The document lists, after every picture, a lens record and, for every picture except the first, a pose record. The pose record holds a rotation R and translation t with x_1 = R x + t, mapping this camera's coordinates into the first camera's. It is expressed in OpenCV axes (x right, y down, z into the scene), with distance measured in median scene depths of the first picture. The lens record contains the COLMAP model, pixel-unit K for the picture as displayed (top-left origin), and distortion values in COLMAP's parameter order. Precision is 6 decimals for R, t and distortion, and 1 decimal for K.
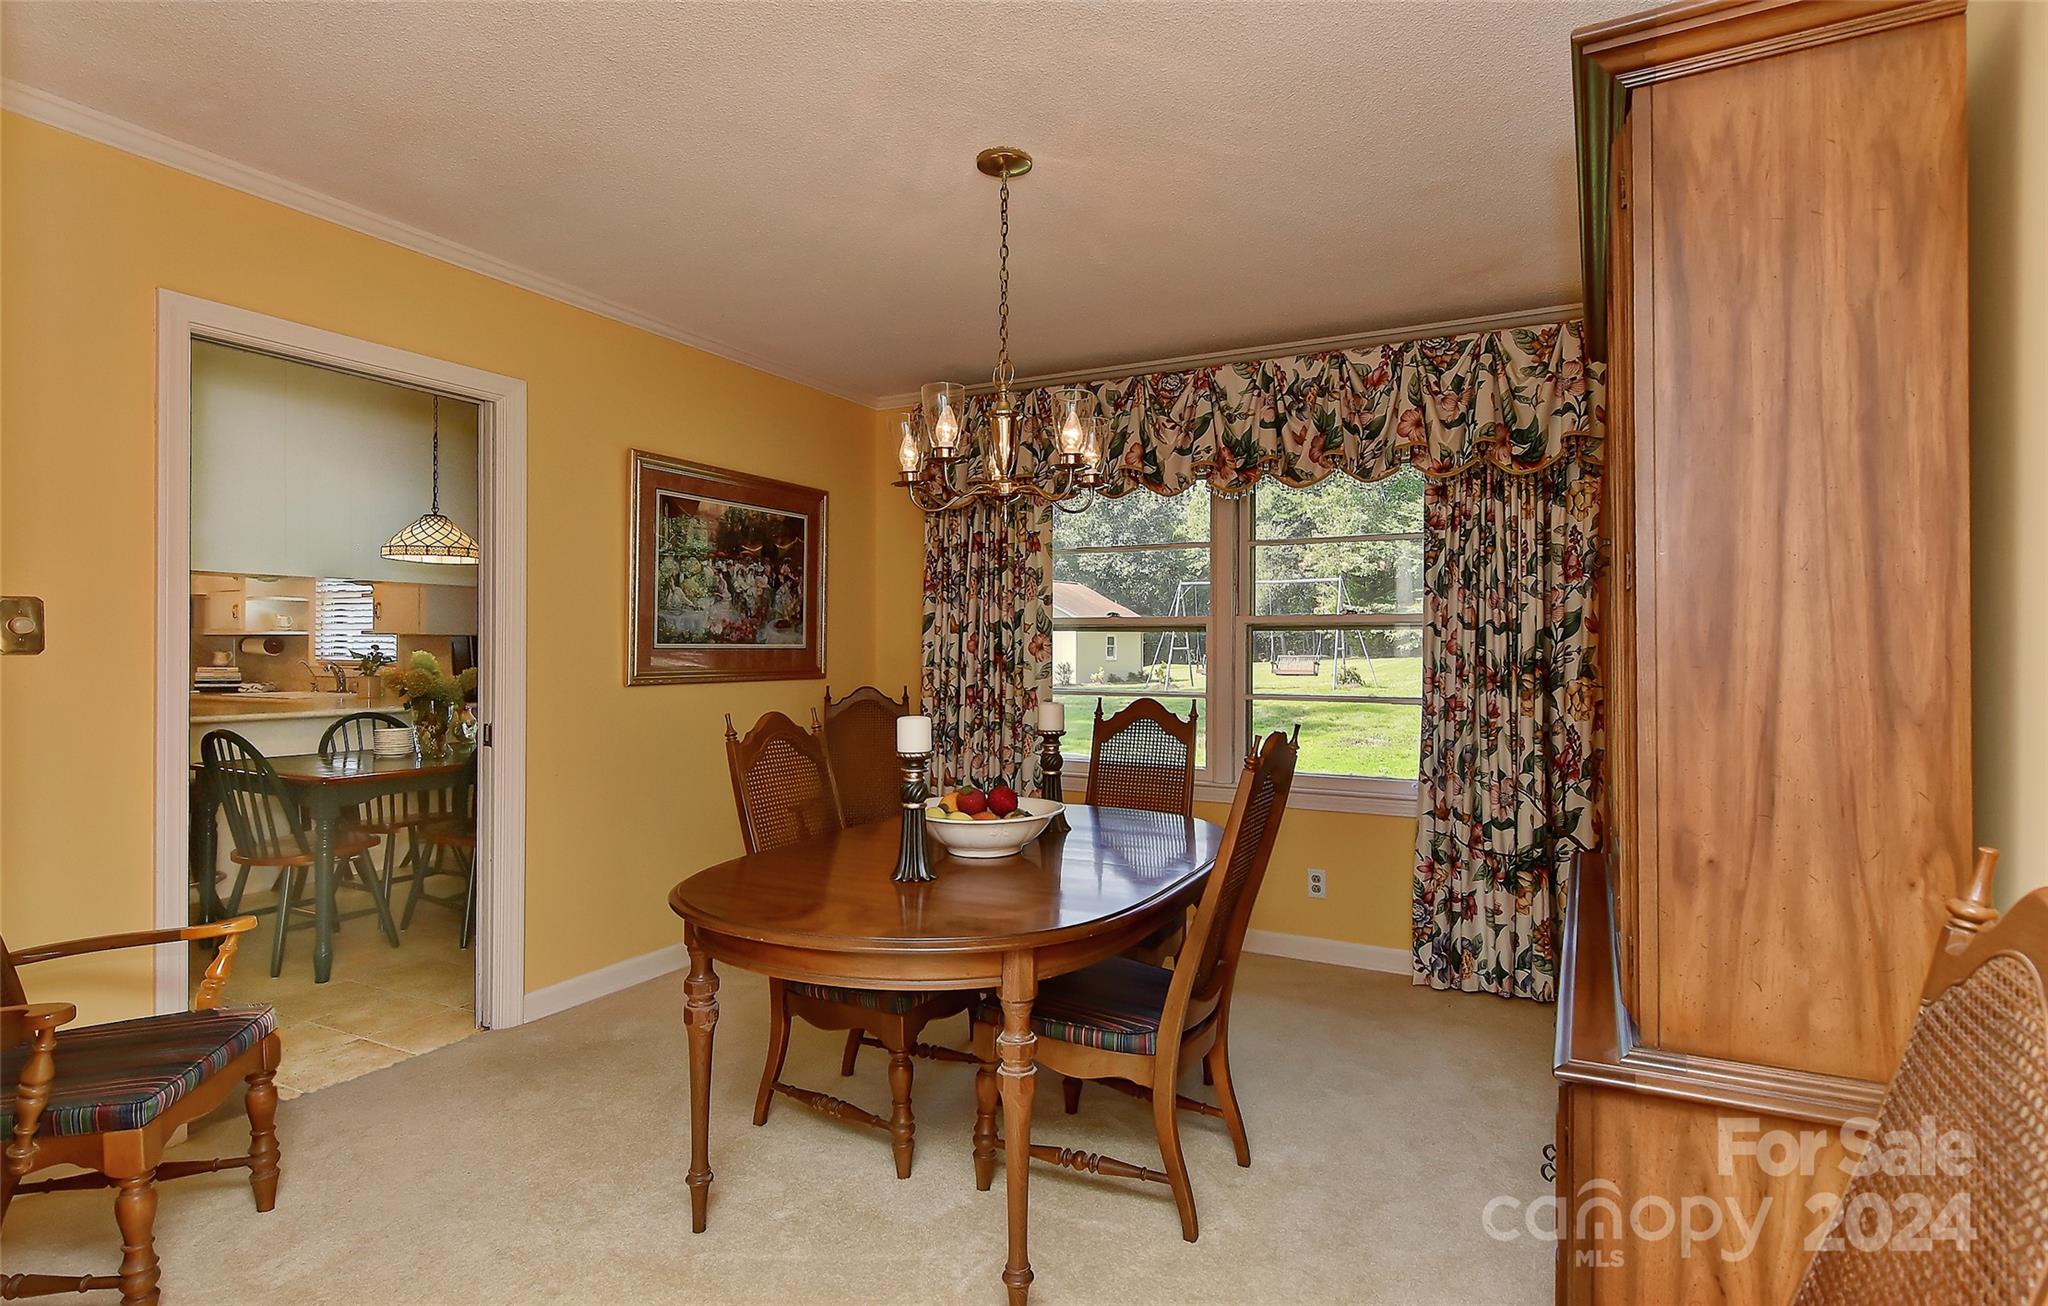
lens RADIAL K [[973.0, 0, 1024.0], [0, 973.0, 653.0], [0, 0, 1]] dist [0.028890, -0.000044]
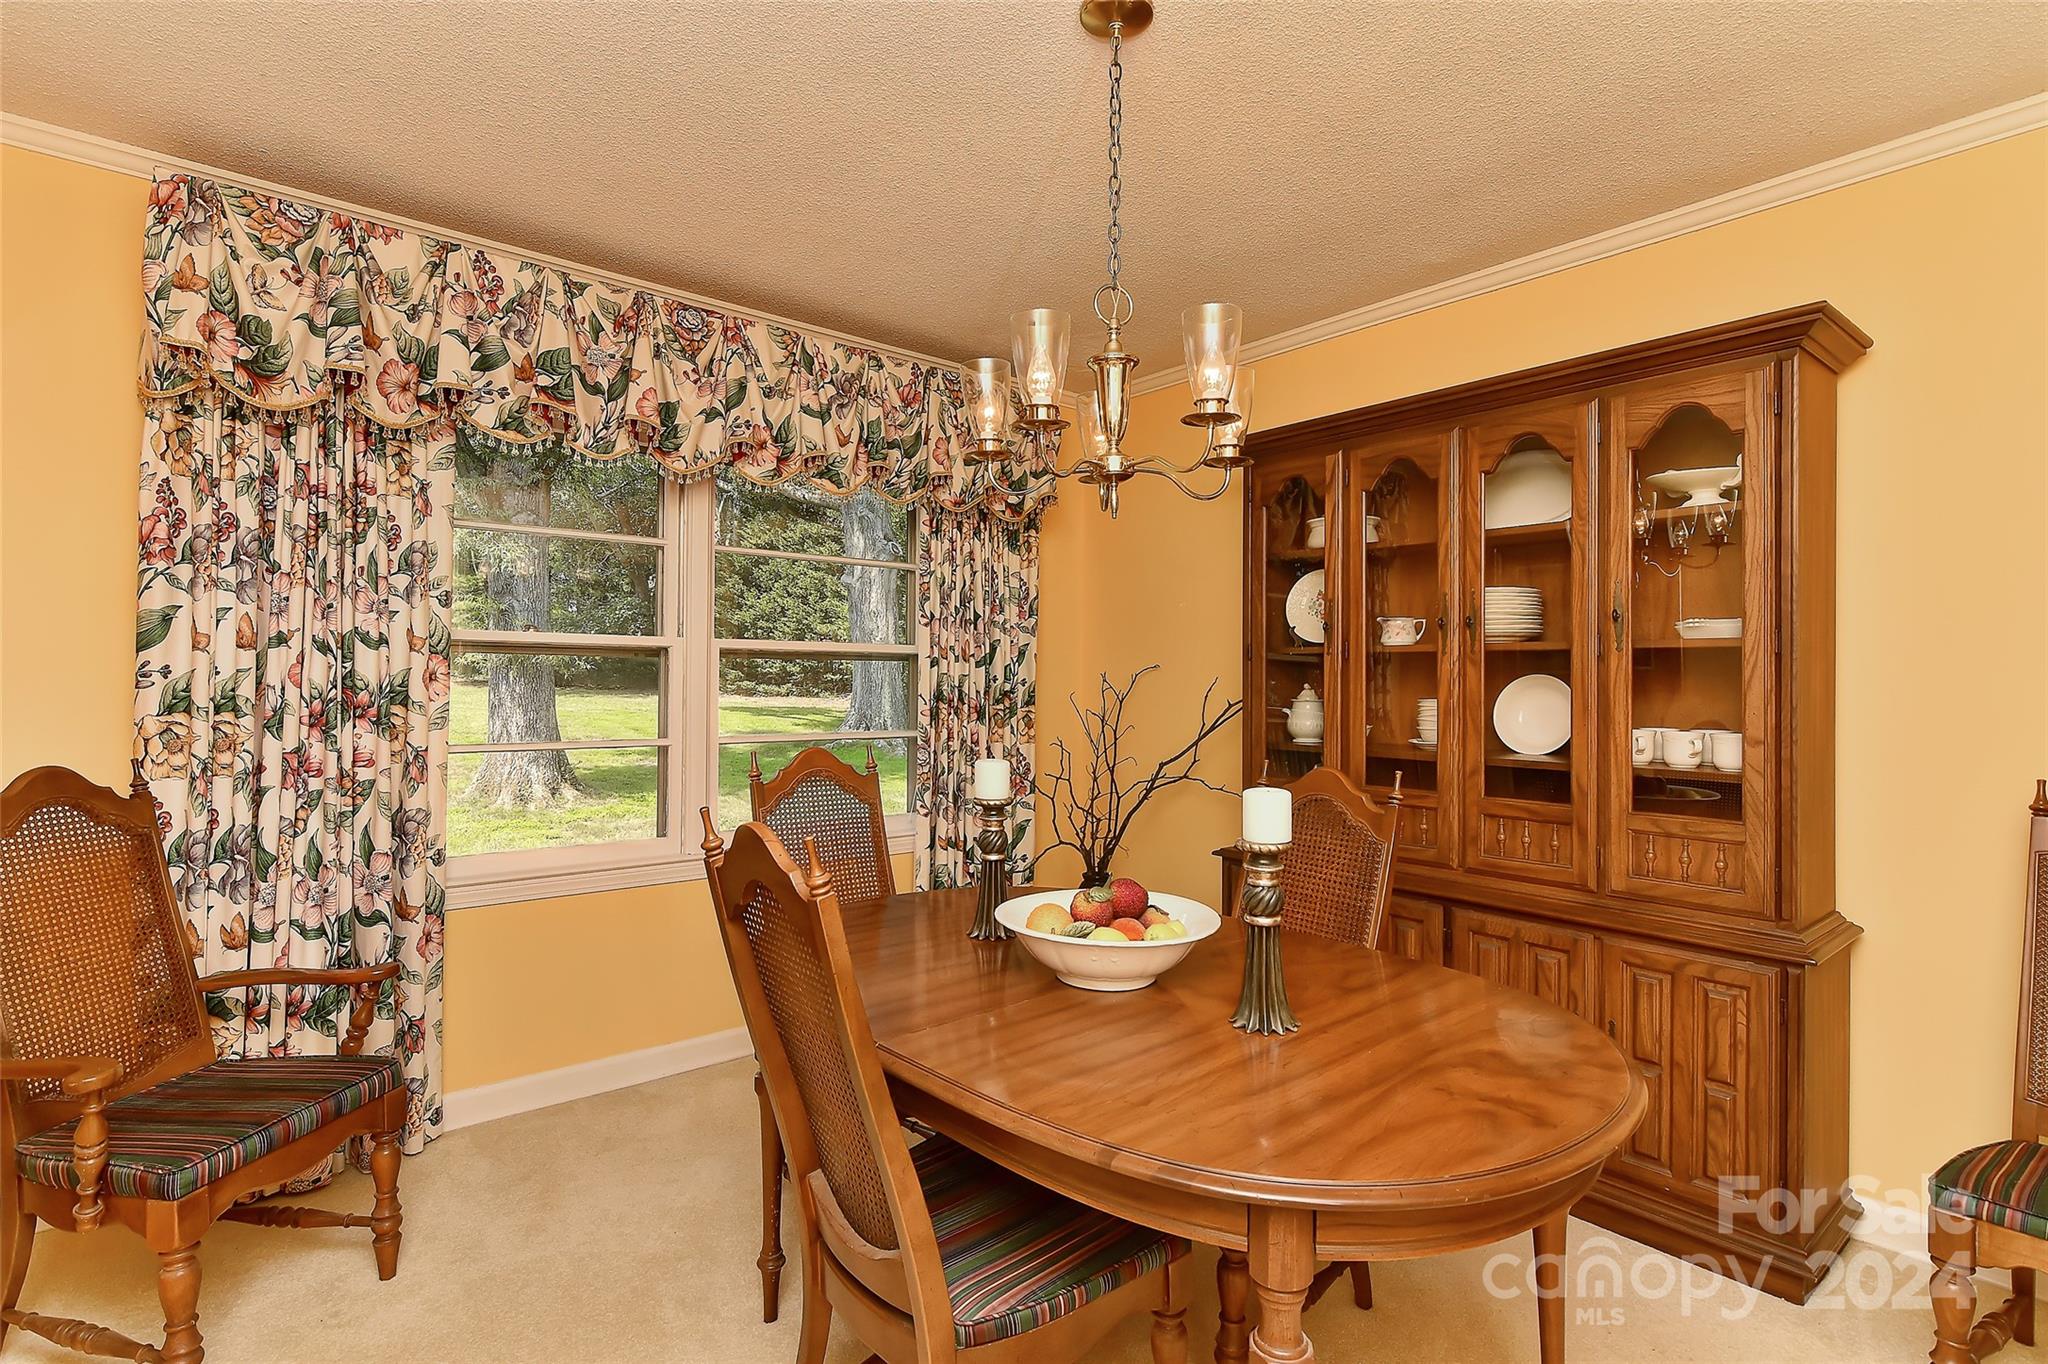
lens RADIAL K [[1021.7, 0, 984.3], [0, 1021.7, 678.4], [0, 0, 1]] dist [0.006247, 0.000157]
pose [[0.399910, 0.000545, 0.916554, -0.432497], [0.001047, 0.999999, -0.001051, -0.004743], [-0.916554, 0.001380, 0.399909, 0.451160]]
